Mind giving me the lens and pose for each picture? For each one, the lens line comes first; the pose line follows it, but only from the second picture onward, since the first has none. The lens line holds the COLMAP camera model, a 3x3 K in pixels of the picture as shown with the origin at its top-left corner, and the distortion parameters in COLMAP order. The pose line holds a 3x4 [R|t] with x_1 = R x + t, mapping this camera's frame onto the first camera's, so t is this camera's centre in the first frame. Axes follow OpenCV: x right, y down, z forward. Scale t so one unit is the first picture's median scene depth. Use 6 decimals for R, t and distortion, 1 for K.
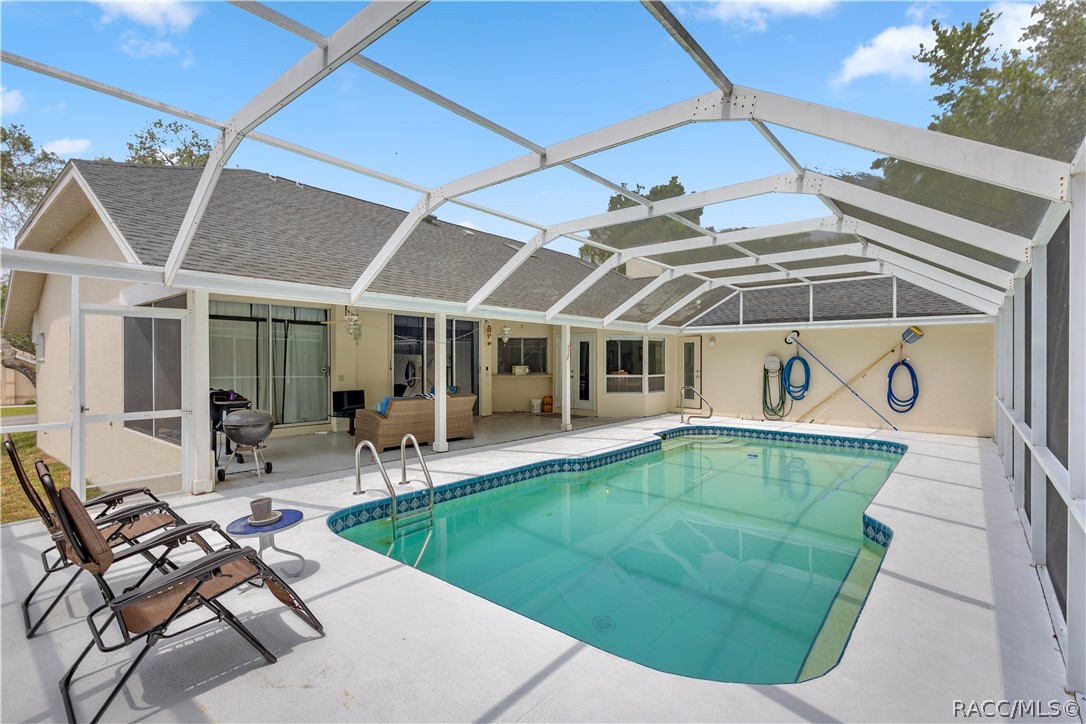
lens RADIAL K [[500.1, 0, 549.6], [0, 500.1, 365.1], [0, 0, 1]] dist [0.005066, -0.000192]
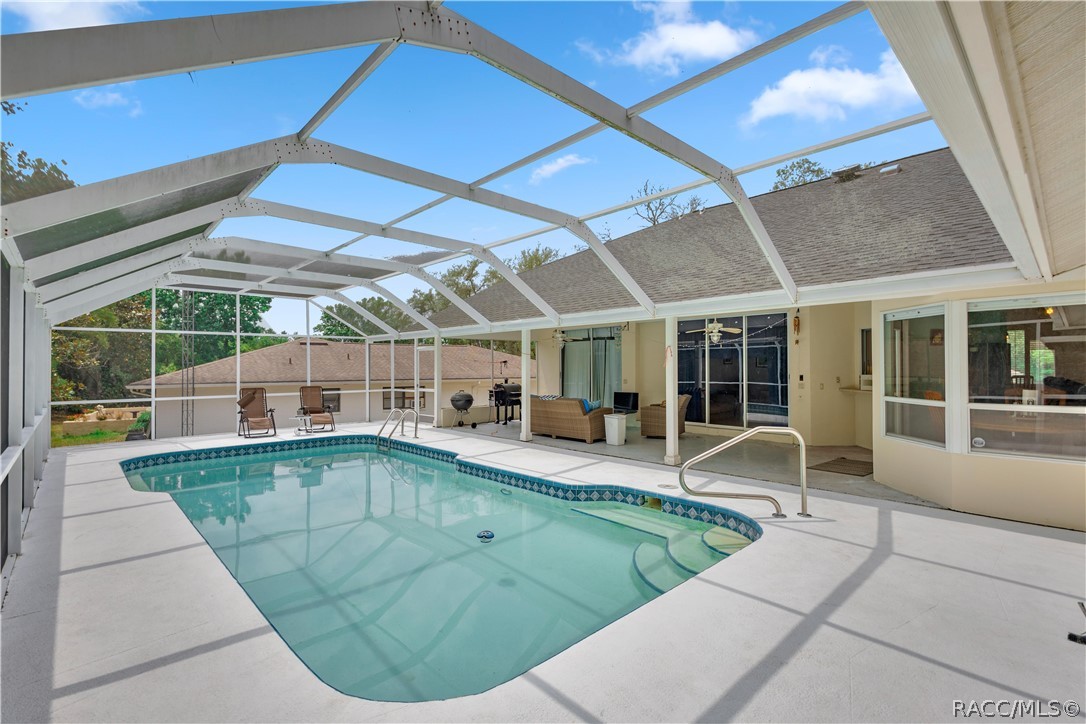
lens RADIAL K [[500.1, 0, 549.6], [0, 500.1, 365.1], [0, 0, 1]] dist [0.005066, -0.000192]
pose [[-0.118583, -0.004799, -0.992933, 0.624038], [-0.003431, 0.999984, -0.004423, -0.006007], [0.992938, 0.002882, -0.118598, 0.741720]]
